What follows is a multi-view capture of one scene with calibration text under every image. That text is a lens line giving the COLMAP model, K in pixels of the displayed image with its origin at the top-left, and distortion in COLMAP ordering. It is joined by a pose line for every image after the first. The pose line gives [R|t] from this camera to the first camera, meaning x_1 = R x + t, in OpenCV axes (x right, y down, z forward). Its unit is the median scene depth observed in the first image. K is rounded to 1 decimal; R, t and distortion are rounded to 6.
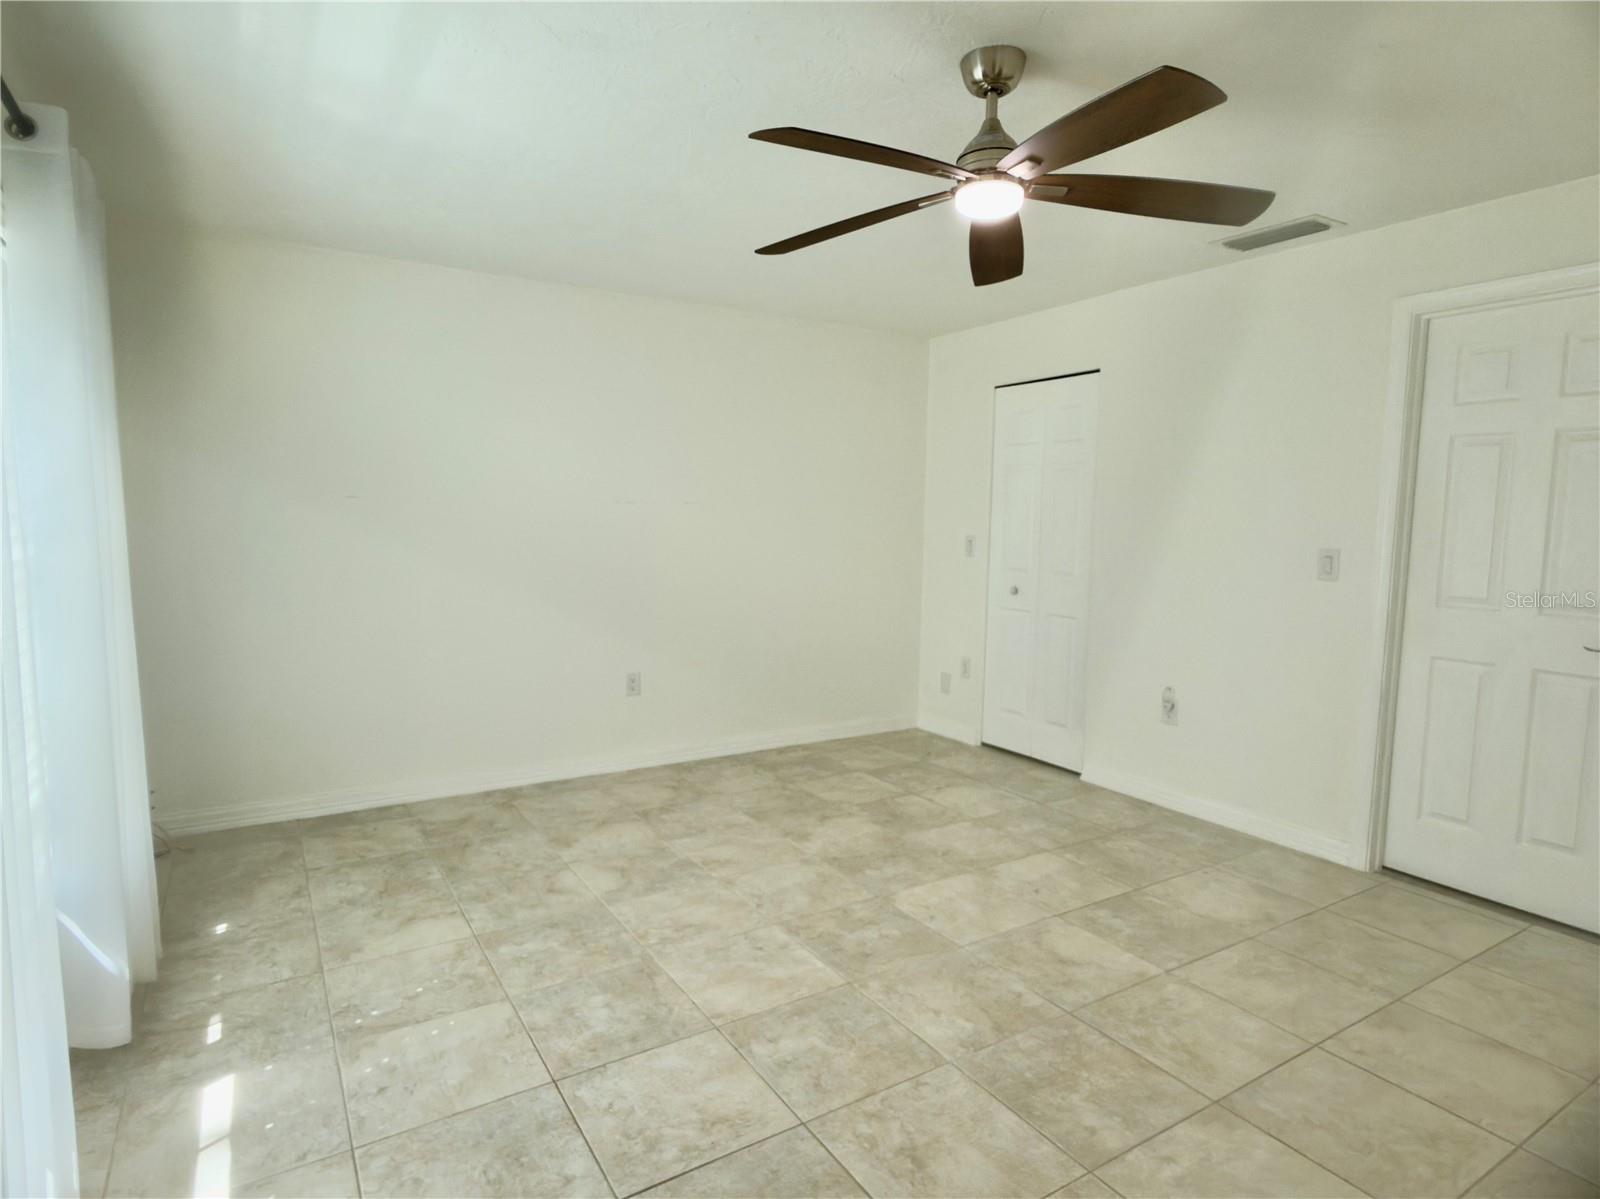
lens RADIAL K [[885.6, 0, 798.1], [0, 885.6, 602.9], [0, 0, 1]] dist [-0.021874, -0.000715]
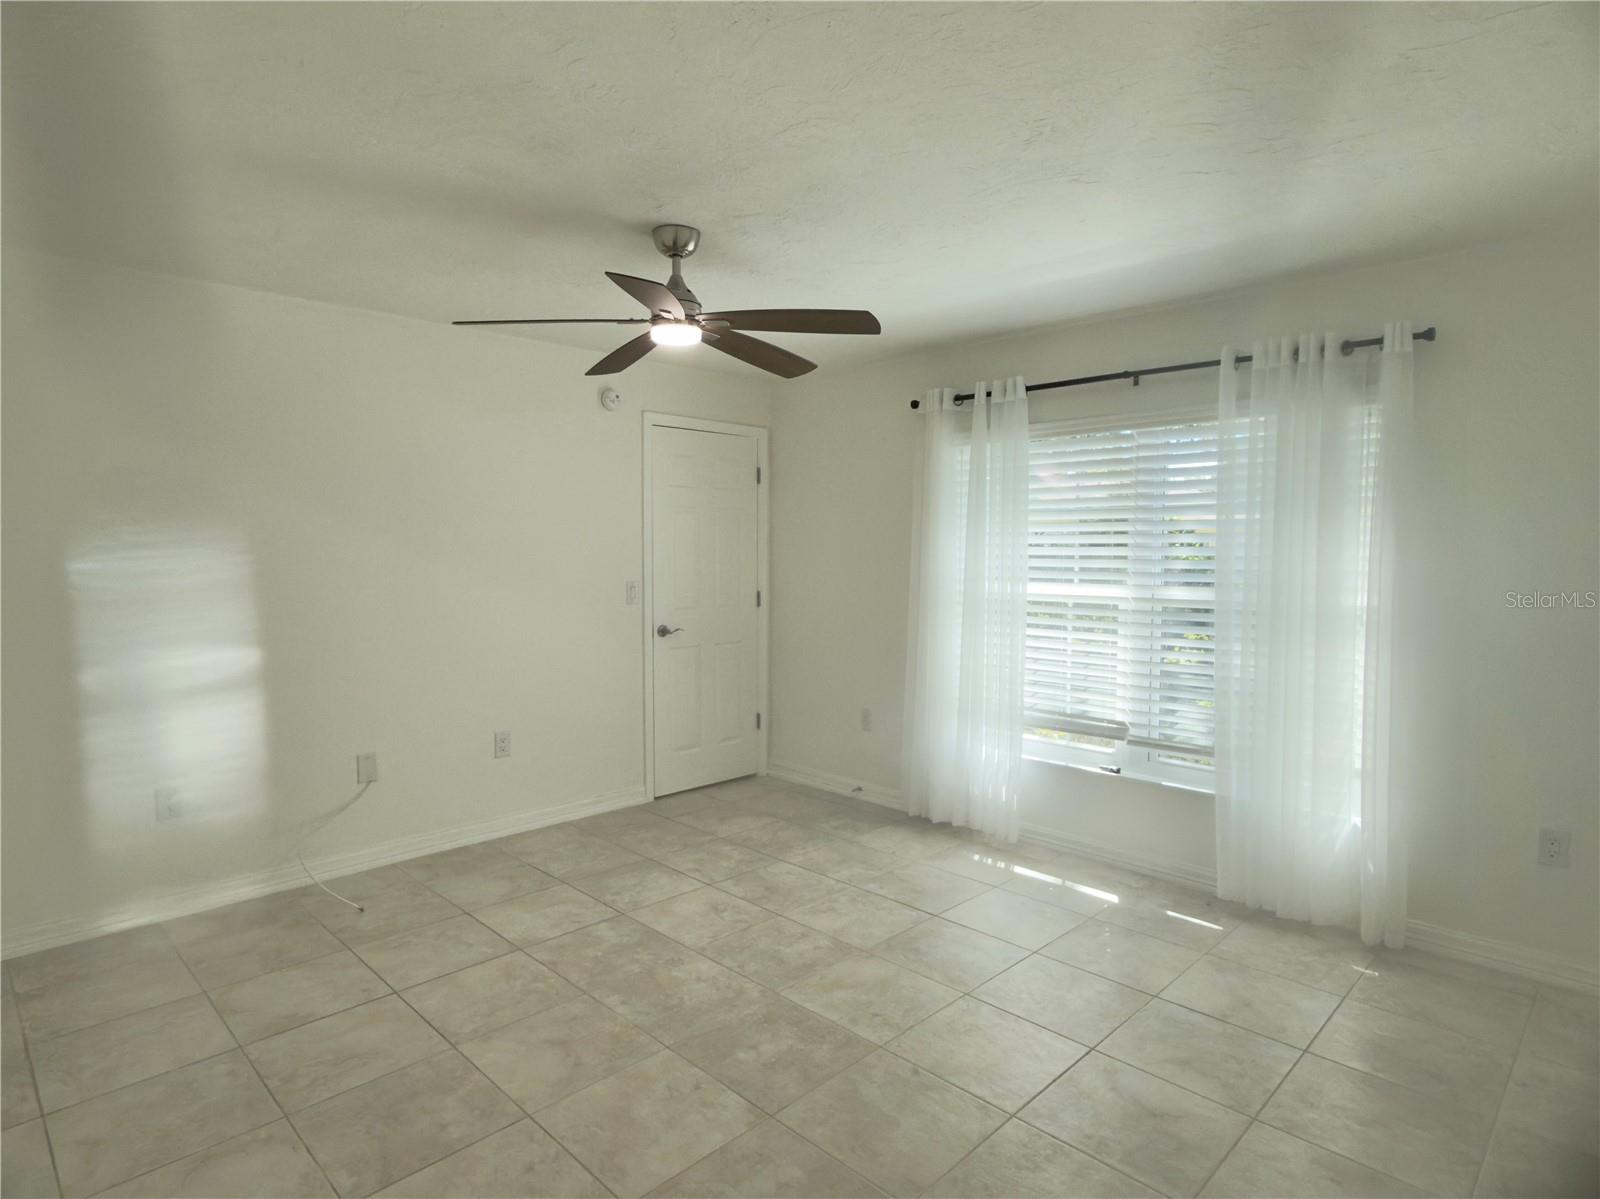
lens RADIAL K [[885.6, 0, 800.9], [0, 885.6, 599.3], [0, 0, 1]] dist [-0.021874, -0.000715]
pose [[-0.973070, -0.000686, -0.230509, 0.289360], [-0.035397, 0.988579, 0.146487, -0.226762], [0.227776, 0.150701, -0.961981, 2.034593]]
